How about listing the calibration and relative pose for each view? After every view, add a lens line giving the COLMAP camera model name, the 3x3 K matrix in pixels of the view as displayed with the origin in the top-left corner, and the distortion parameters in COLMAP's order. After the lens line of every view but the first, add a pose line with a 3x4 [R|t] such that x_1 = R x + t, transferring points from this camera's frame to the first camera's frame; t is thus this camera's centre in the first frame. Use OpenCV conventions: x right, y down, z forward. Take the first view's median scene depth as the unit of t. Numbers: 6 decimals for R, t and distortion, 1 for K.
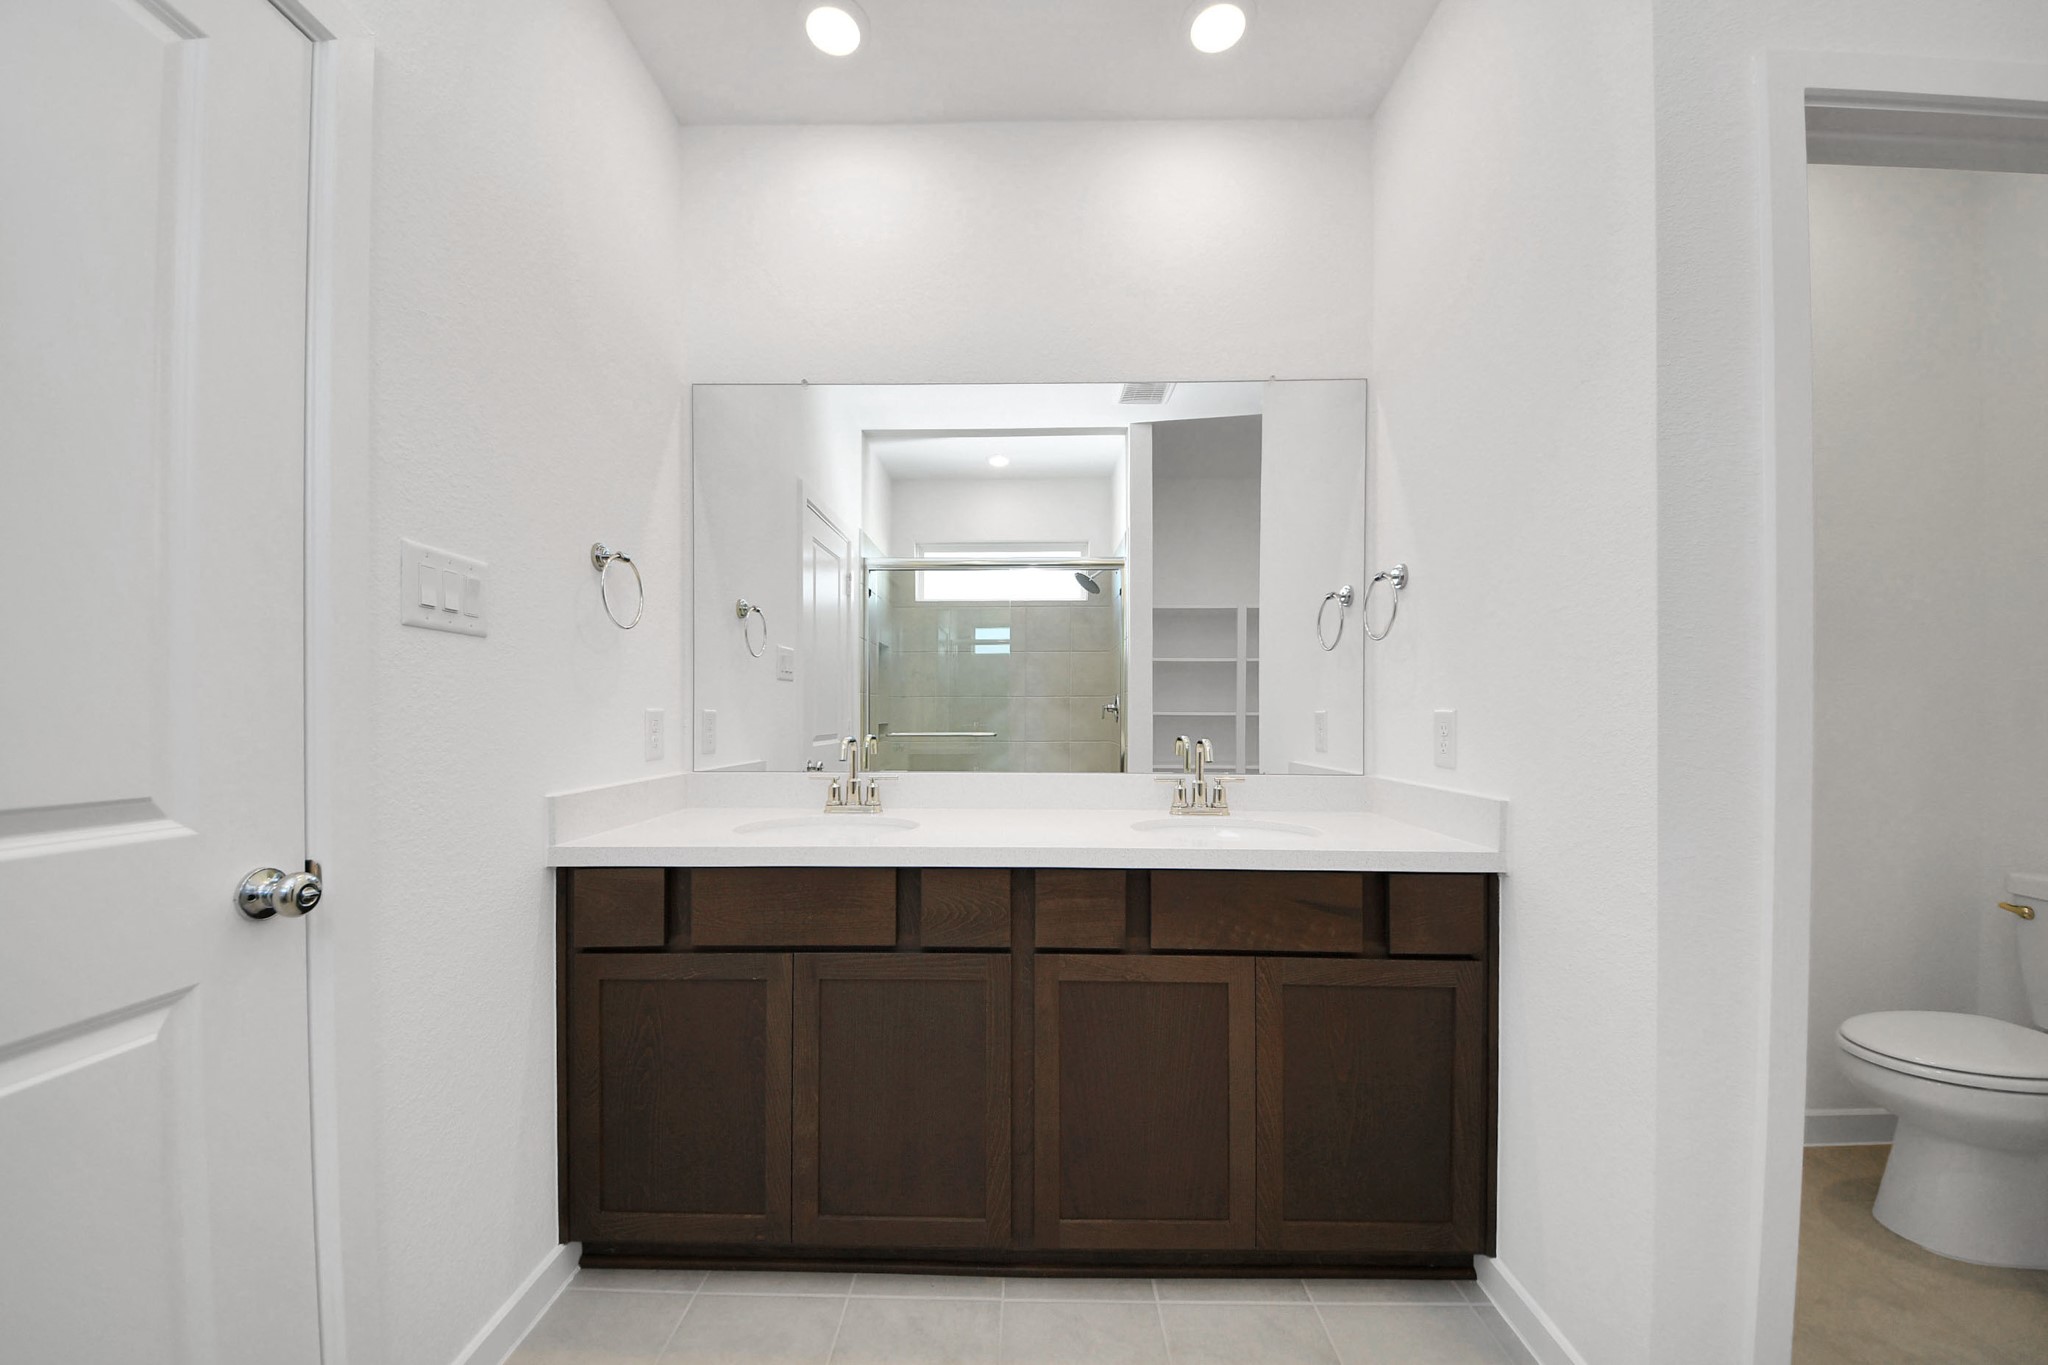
lens RADIAL K [[732.0, 0, 1029.7], [0, 732.0, 716.6], [0, 0, 1]] dist [0.000333, -0.000087]
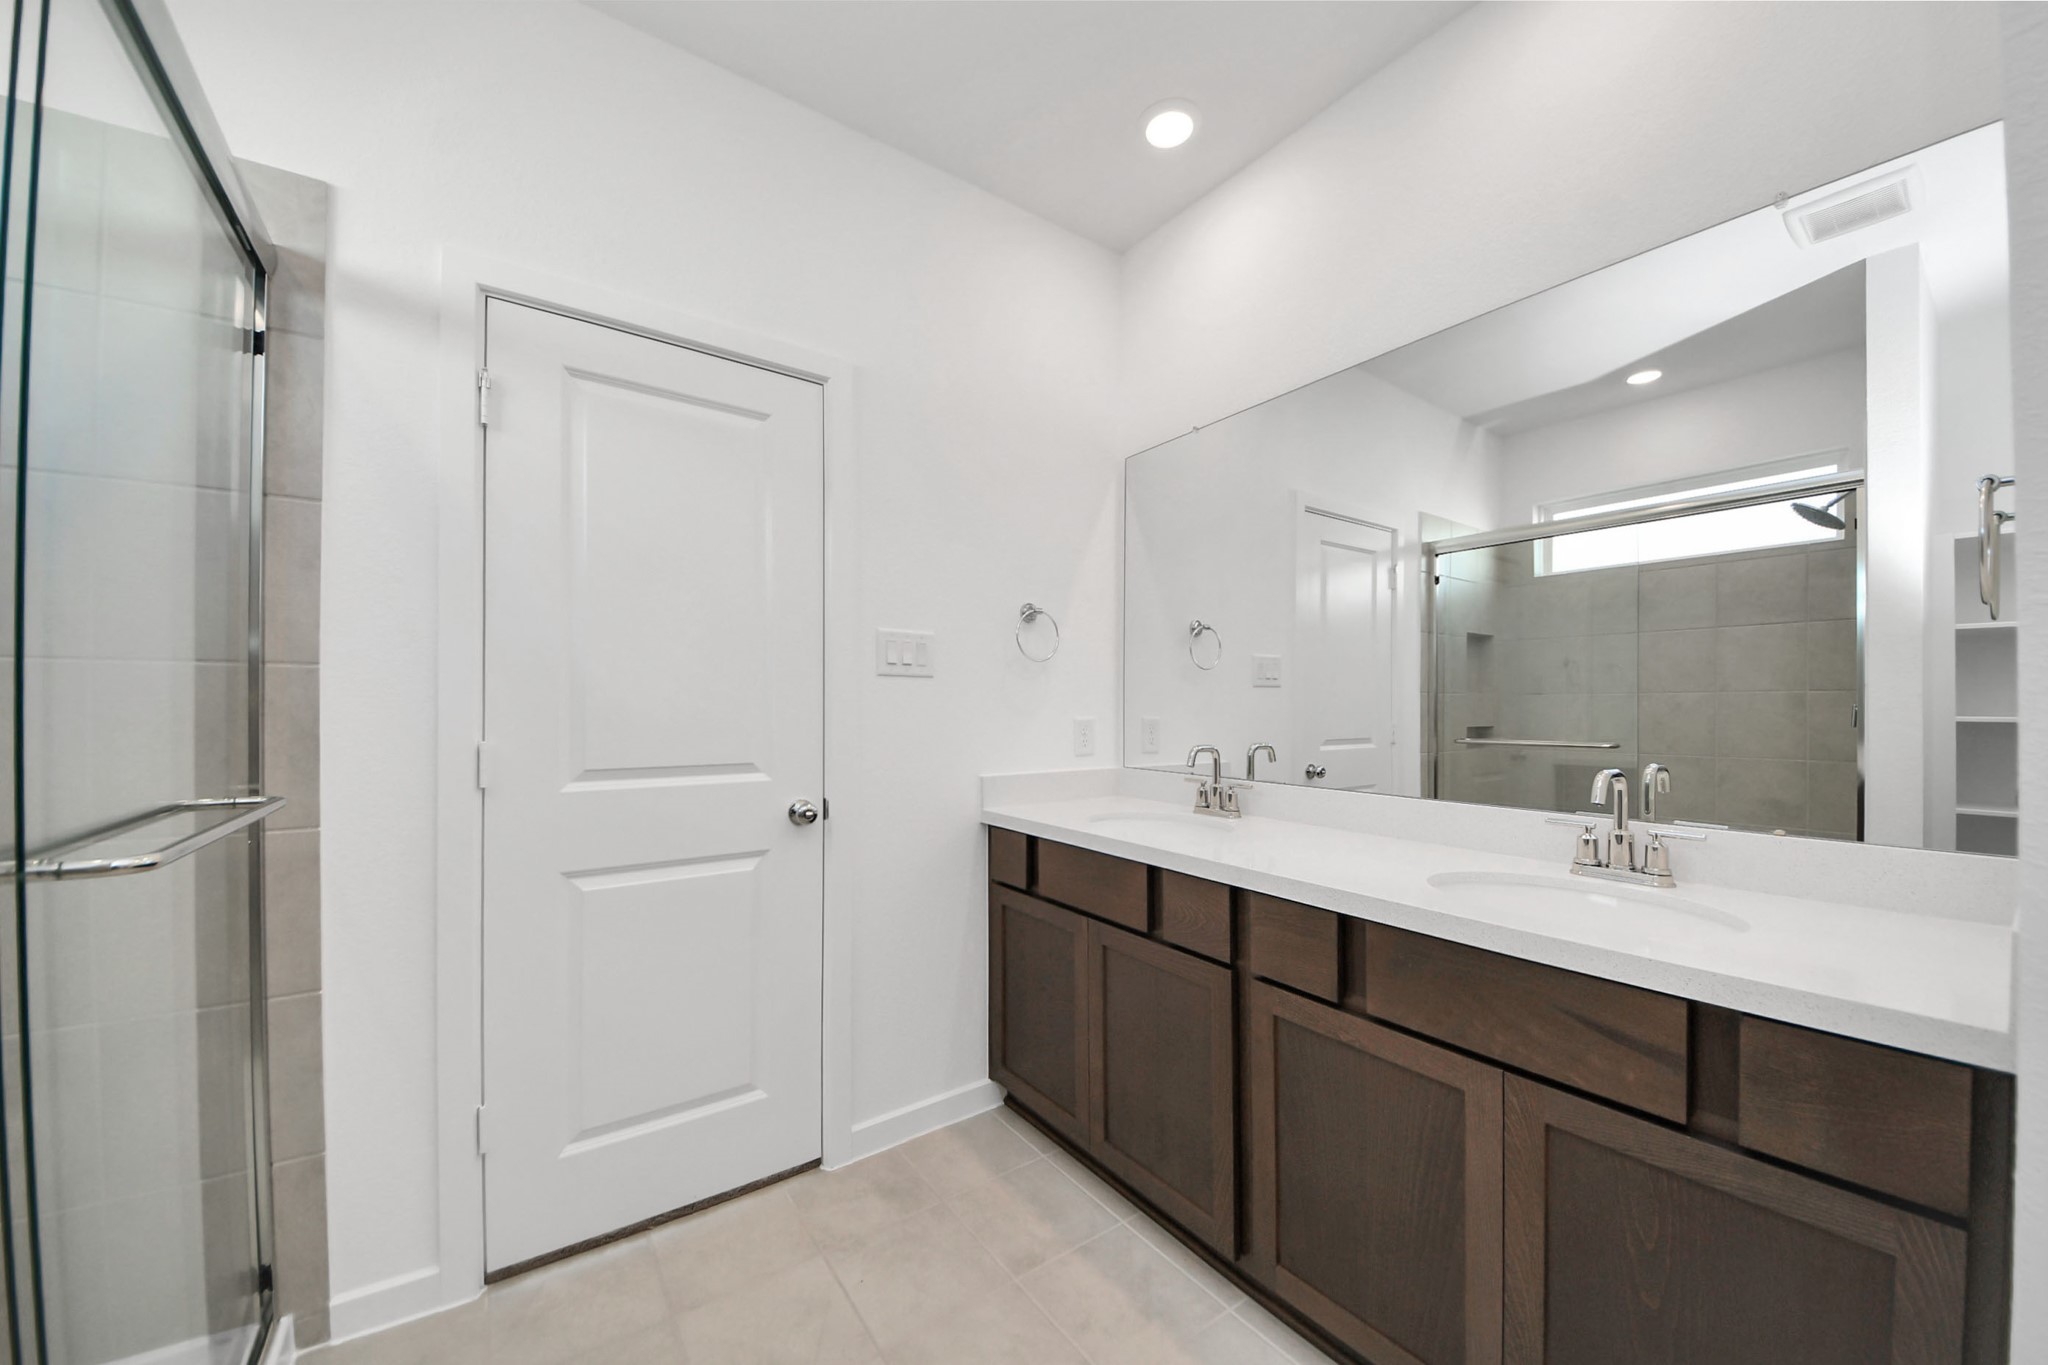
lens RADIAL K [[744.1, 0, 1027.3], [0, 744.1, 699.8], [0, 0, 1]] dist [0.001044, -0.000060]
pose [[0.583483, -0.004681, -0.812112, 0.639101], [-0.003291, 0.999962, -0.008128, -0.038739], [0.812119, 0.007415, 0.583445, 0.170493]]
